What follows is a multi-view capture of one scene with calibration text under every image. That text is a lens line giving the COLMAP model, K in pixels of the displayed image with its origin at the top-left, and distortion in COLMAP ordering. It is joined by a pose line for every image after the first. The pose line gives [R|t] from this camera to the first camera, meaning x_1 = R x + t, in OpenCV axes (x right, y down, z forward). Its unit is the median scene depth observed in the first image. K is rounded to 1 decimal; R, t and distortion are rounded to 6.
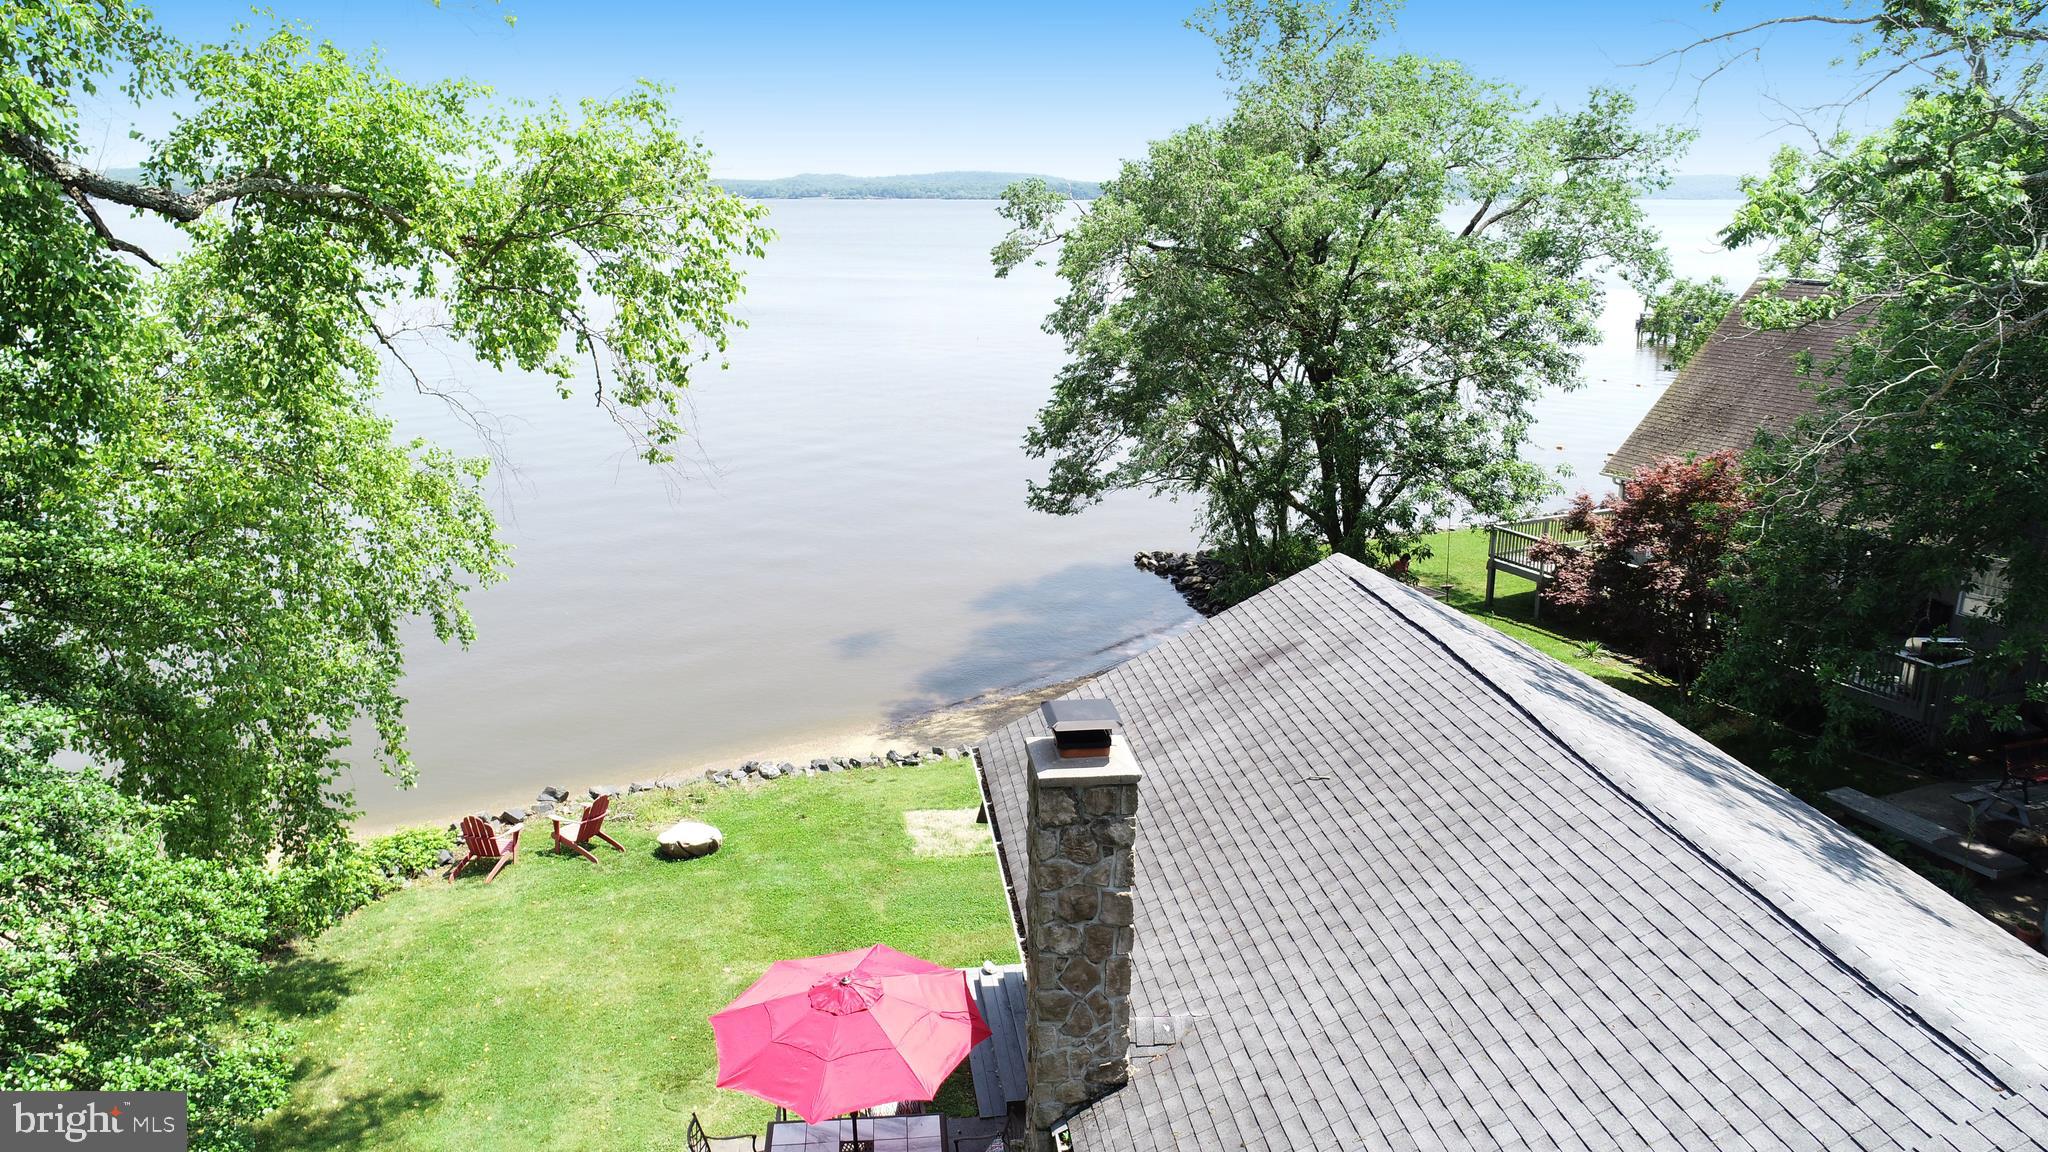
lens RADIAL K [[1382.6, 0, 1017.4], [0, 1382.6, 574.0], [0, 0, 1]] dist [-0.009439, 0.005865]
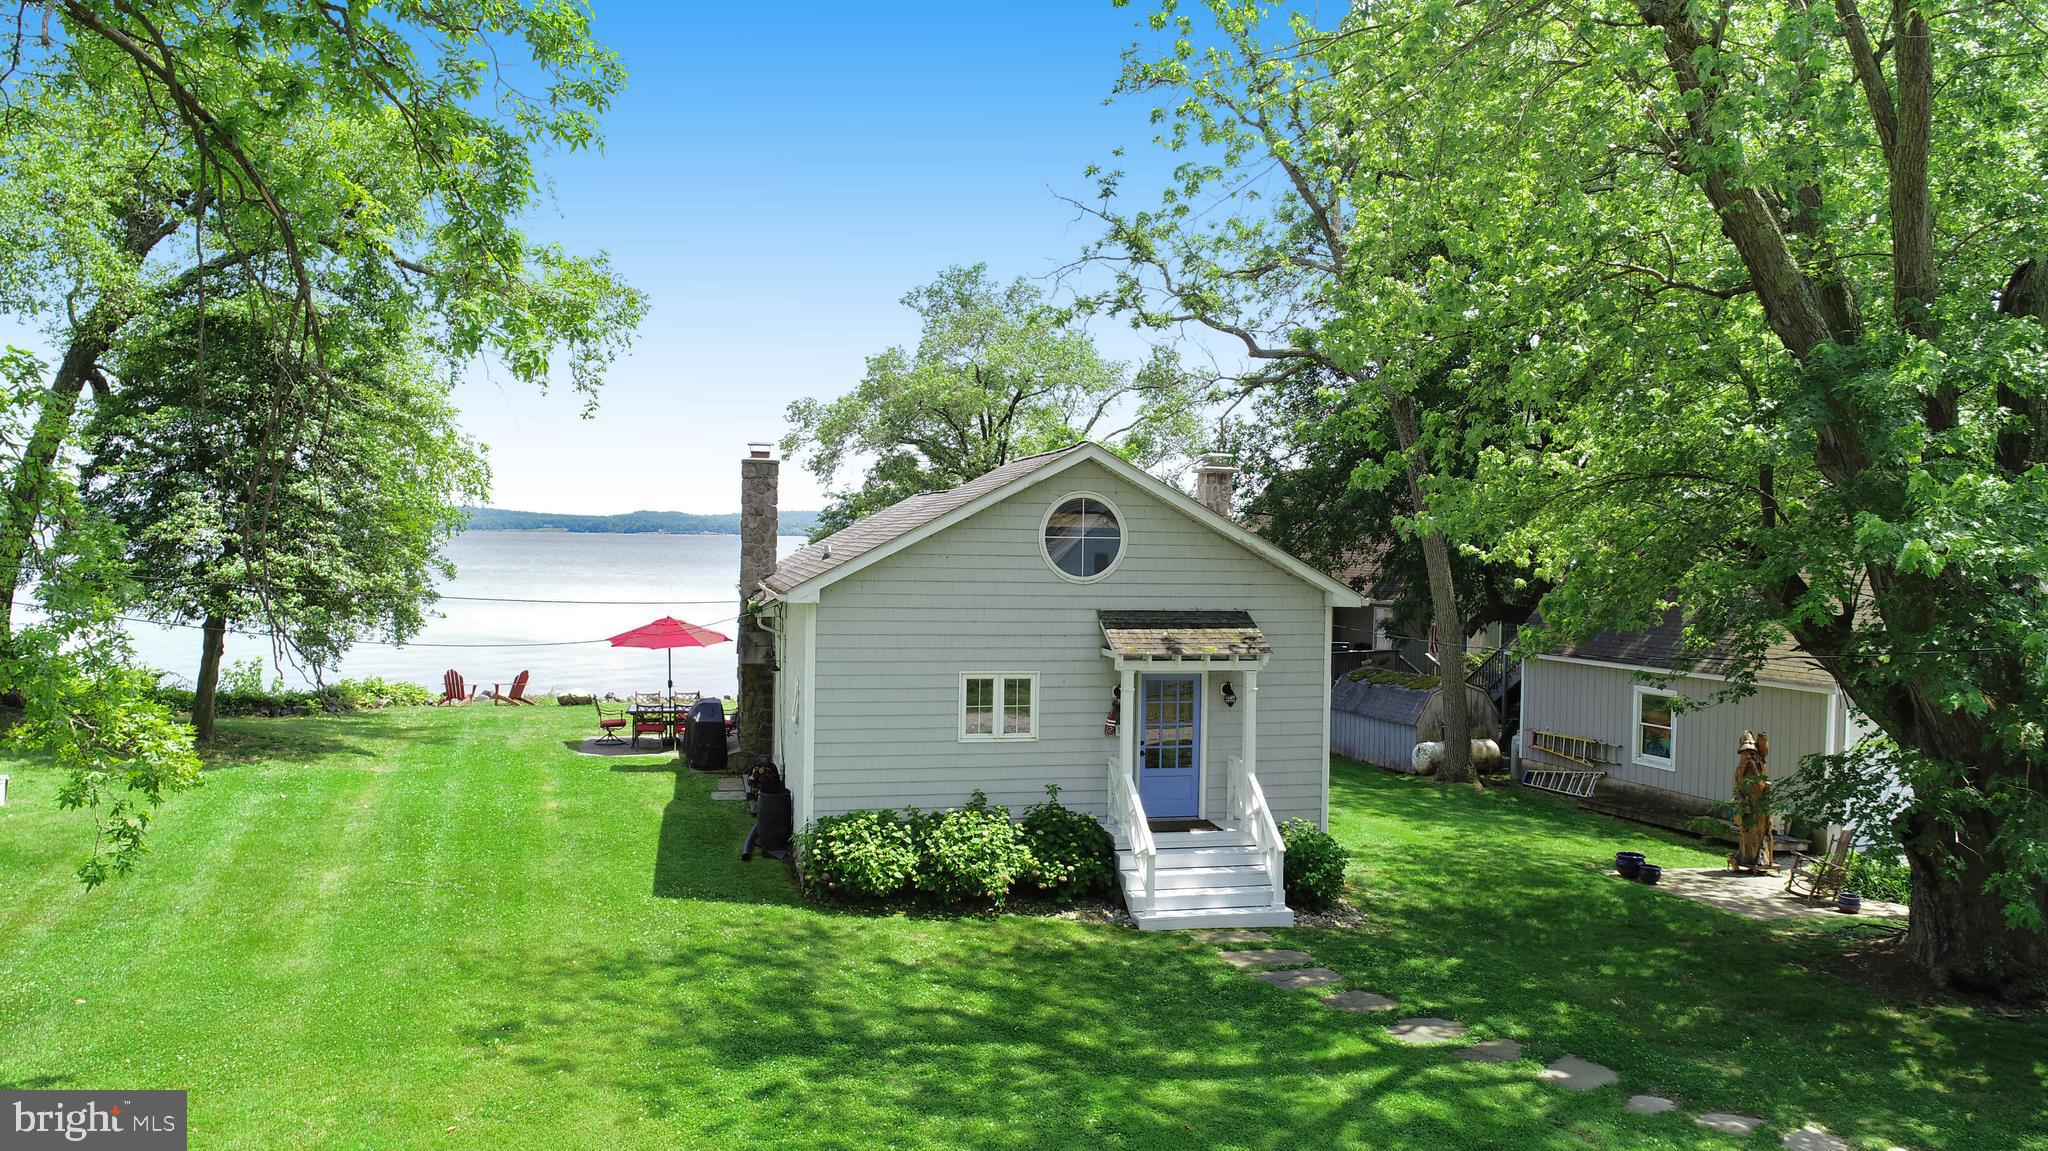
lens RADIAL K [[1382.6, 0, 1026.3], [0, 1382.6, 575.5], [0, 0, 1]] dist [-0.009439, 0.005865]
pose [[0.992278, 0.004363, 0.123956, 0.107903], [0.026114, 0.969631, -0.243175, 0.482102], [-0.121252, 0.244535, 0.962030, -0.772538]]
